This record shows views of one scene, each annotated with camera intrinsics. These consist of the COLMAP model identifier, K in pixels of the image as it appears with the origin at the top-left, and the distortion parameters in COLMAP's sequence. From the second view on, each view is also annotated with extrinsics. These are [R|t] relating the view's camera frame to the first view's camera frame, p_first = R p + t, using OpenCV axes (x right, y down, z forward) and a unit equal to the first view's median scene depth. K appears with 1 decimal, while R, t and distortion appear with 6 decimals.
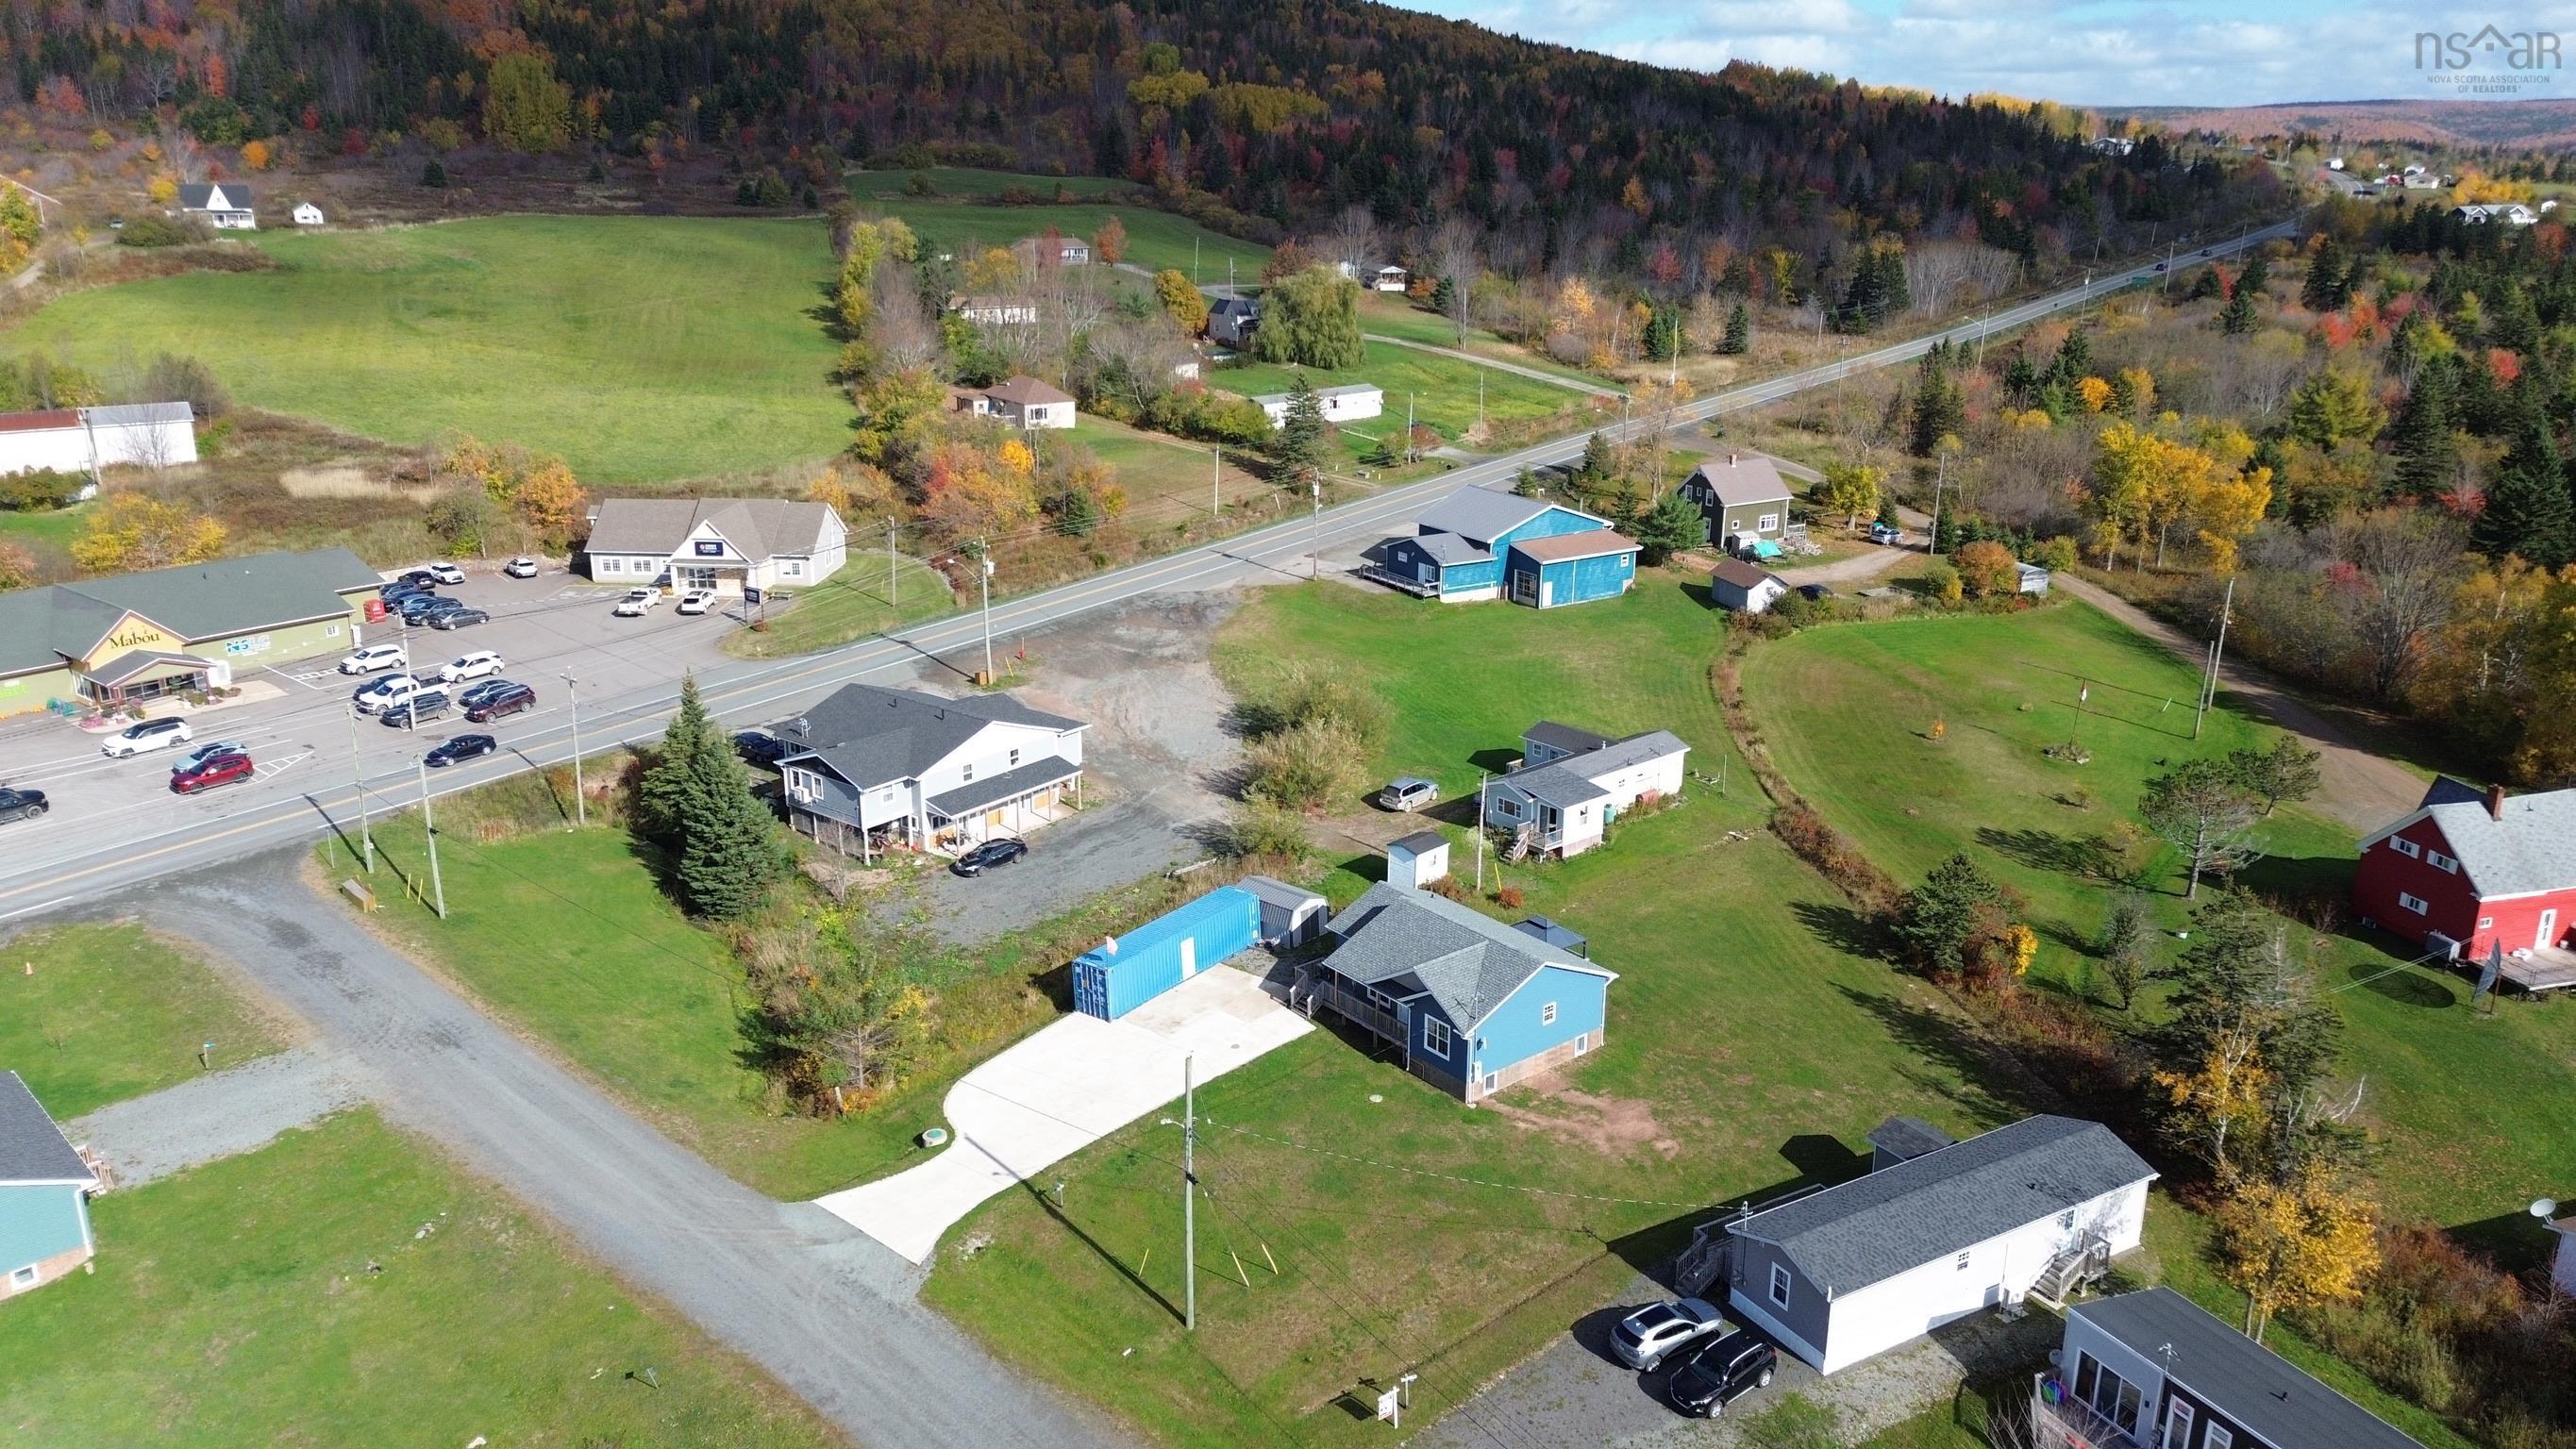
lens RADIAL K [[1809.1, 0, 1282.4], [0, 1809.1, 724.1], [0, 0, 1]] dist [0.080853, -0.089092]
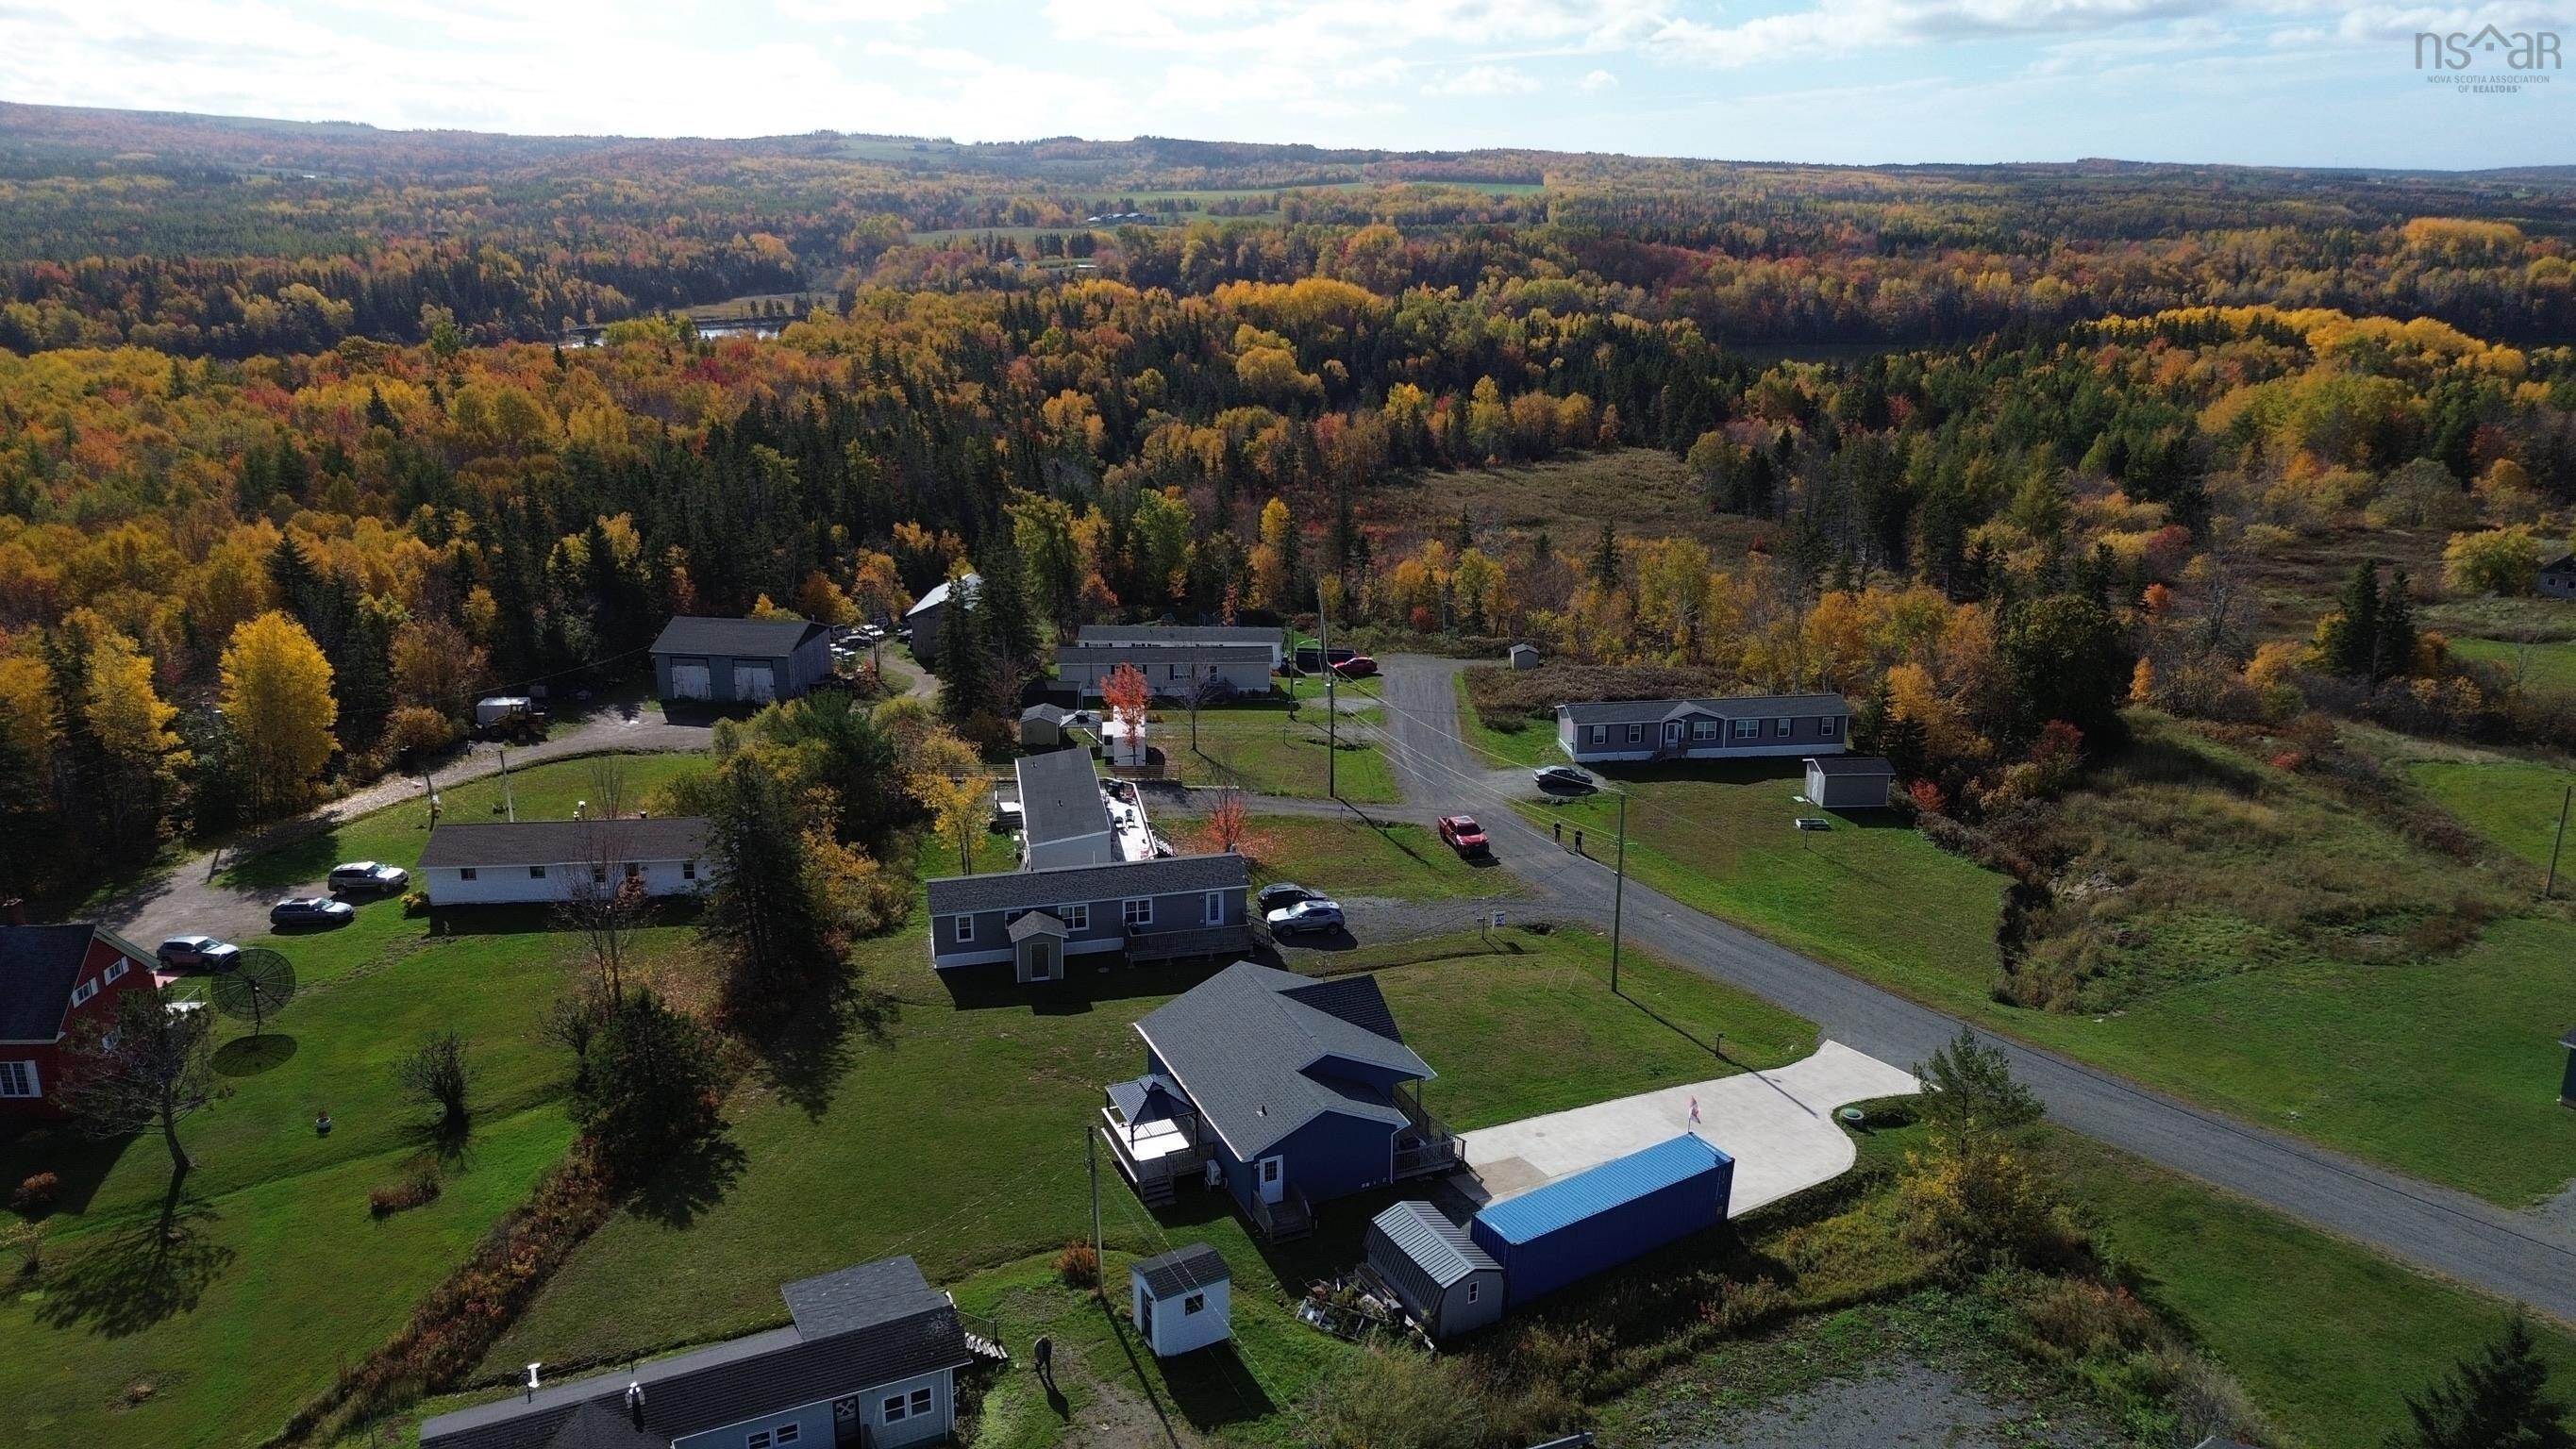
lens RADIAL K [[1809.1, 0, 1281.2], [0, 1809.1, 720.1], [0, 0, 1]] dist [0.080853, -0.089092]
pose [[-0.960719, -0.085109, 0.264151, -0.077771], [0.076383, 0.833964, 0.546506, -0.314902], [-0.266805, 0.545216, -0.794704, 1.025970]]
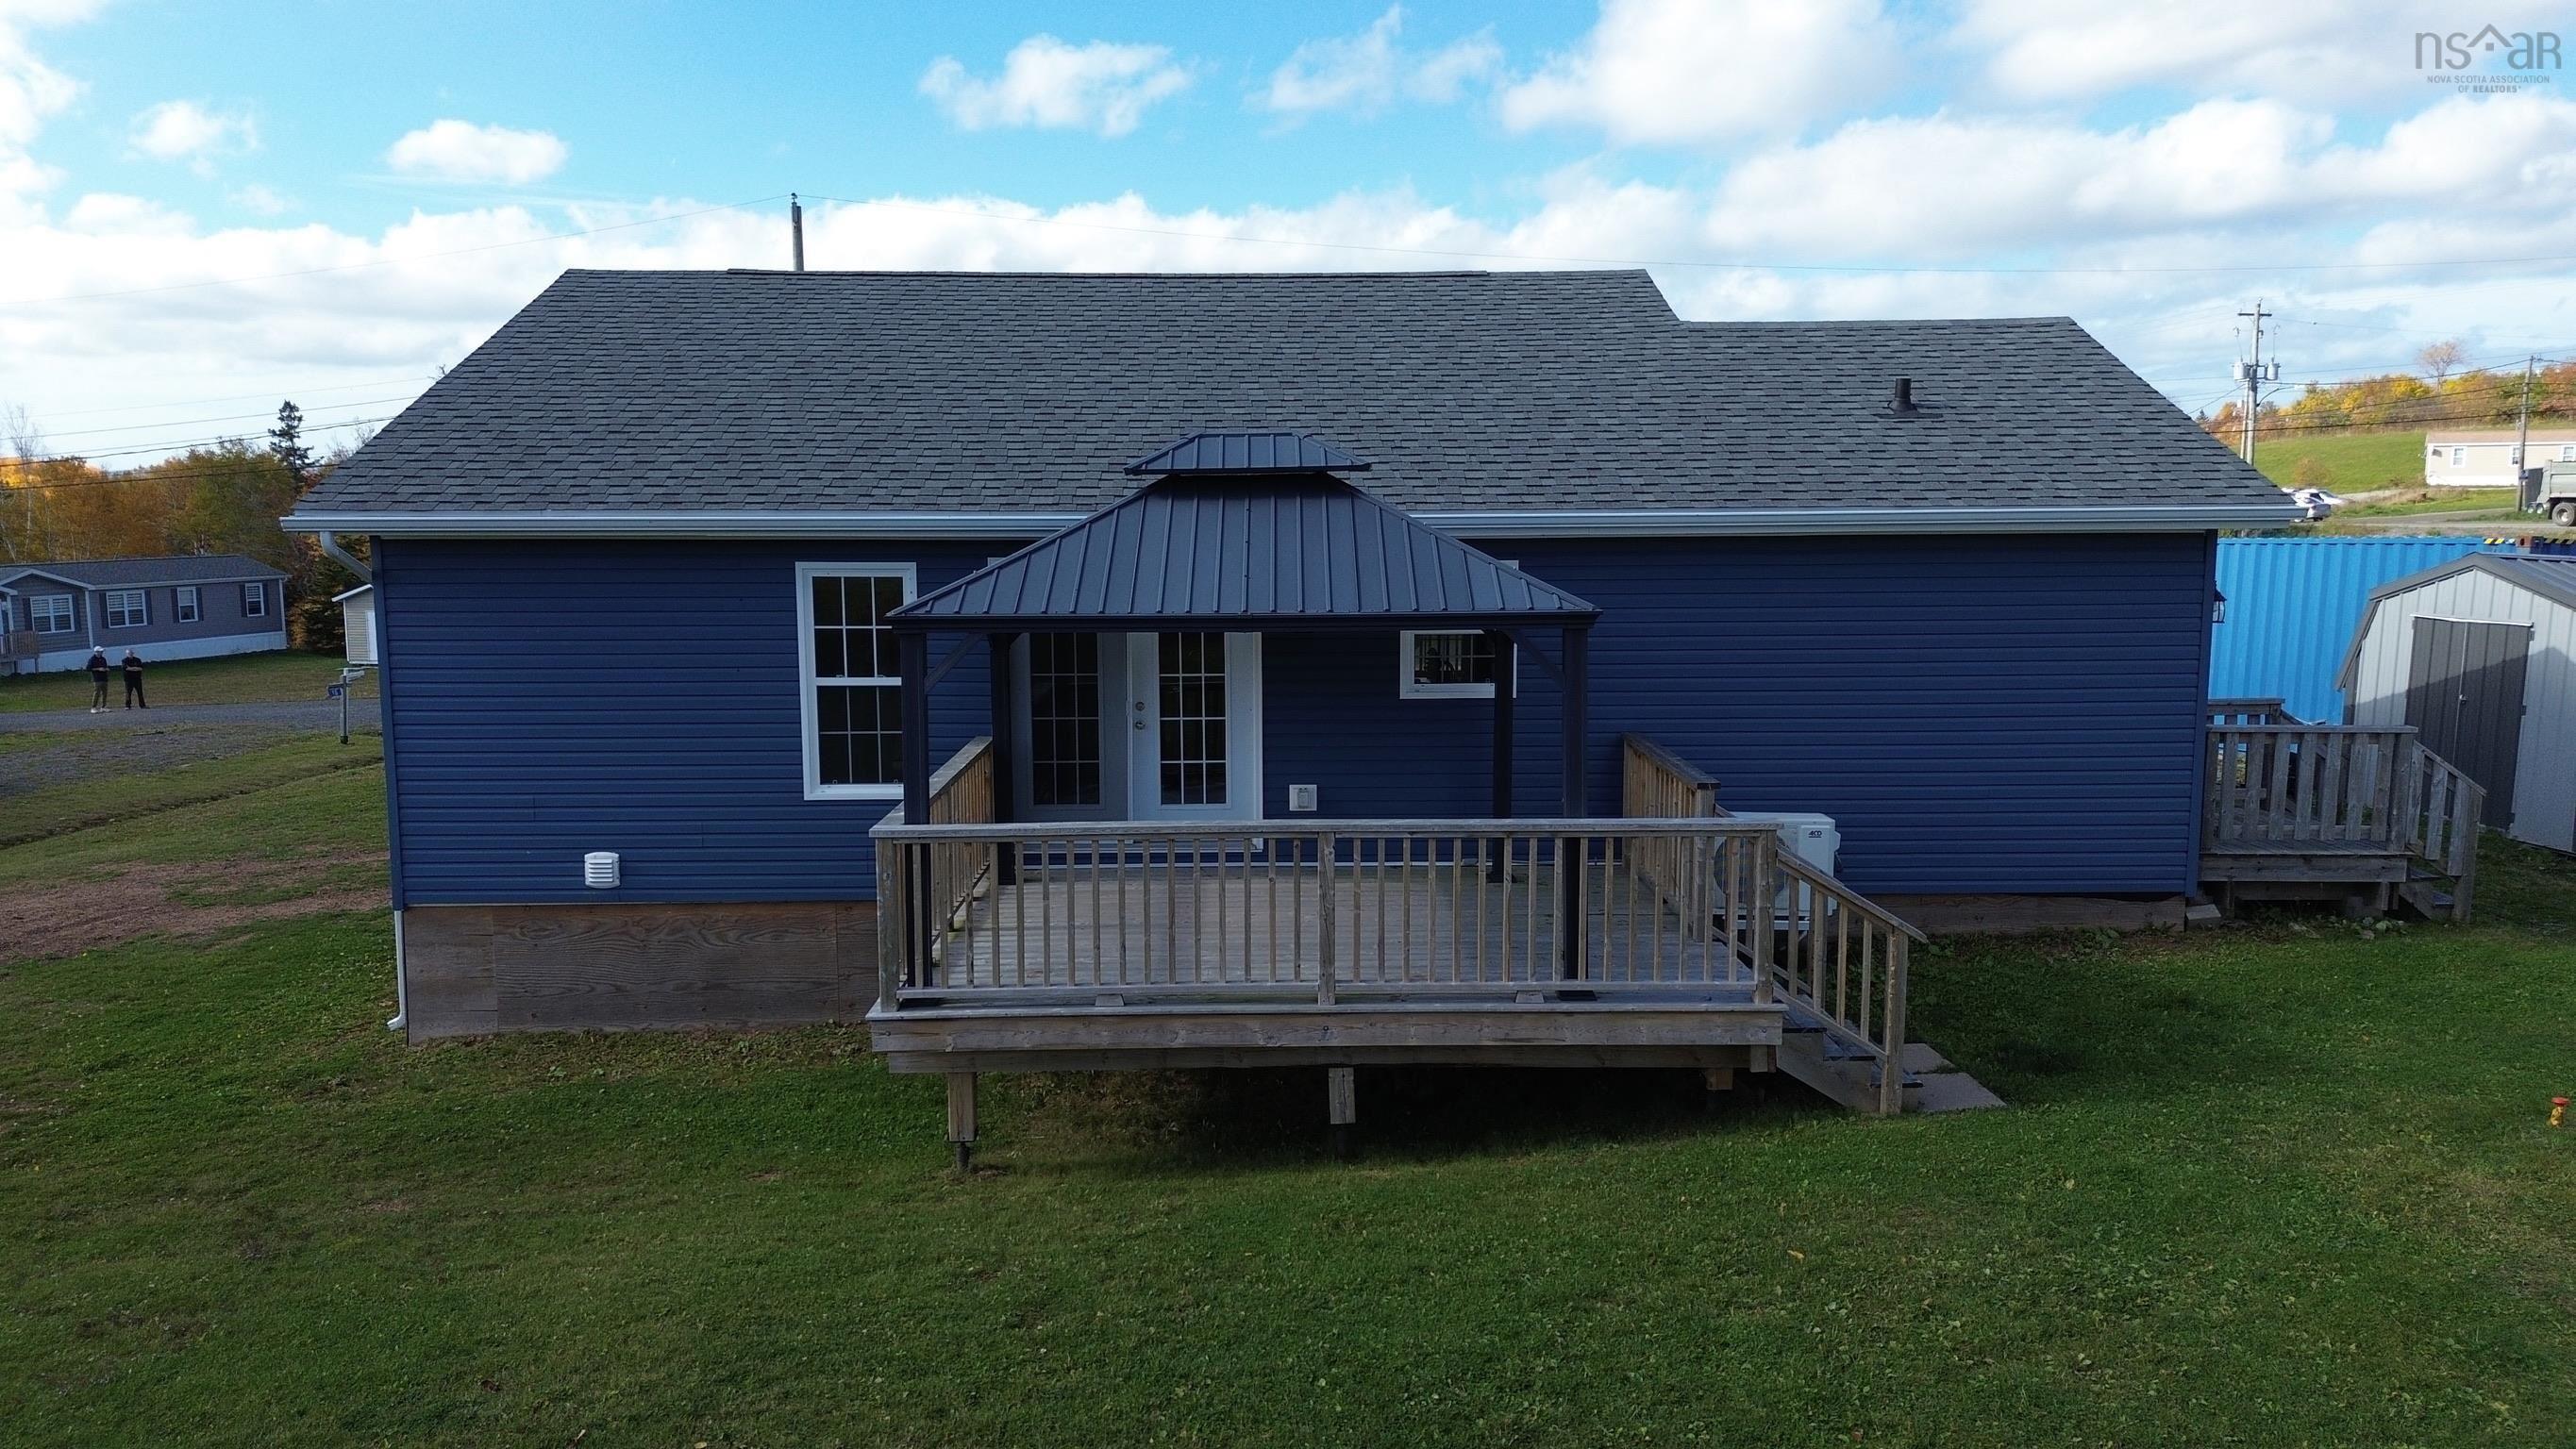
lens RADIAL K [[1809.1, 0, 1290.6], [0, 1809.1, 730.4], [0, 0, 1]] dist [0.080853, -0.089092]
pose [[-0.614395, 0.100360, -0.782590, 0.155269], [-0.231788, 0.925152, 0.300614, 0.061310], [0.754184, 0.366091, -0.545146, 0.706781]]
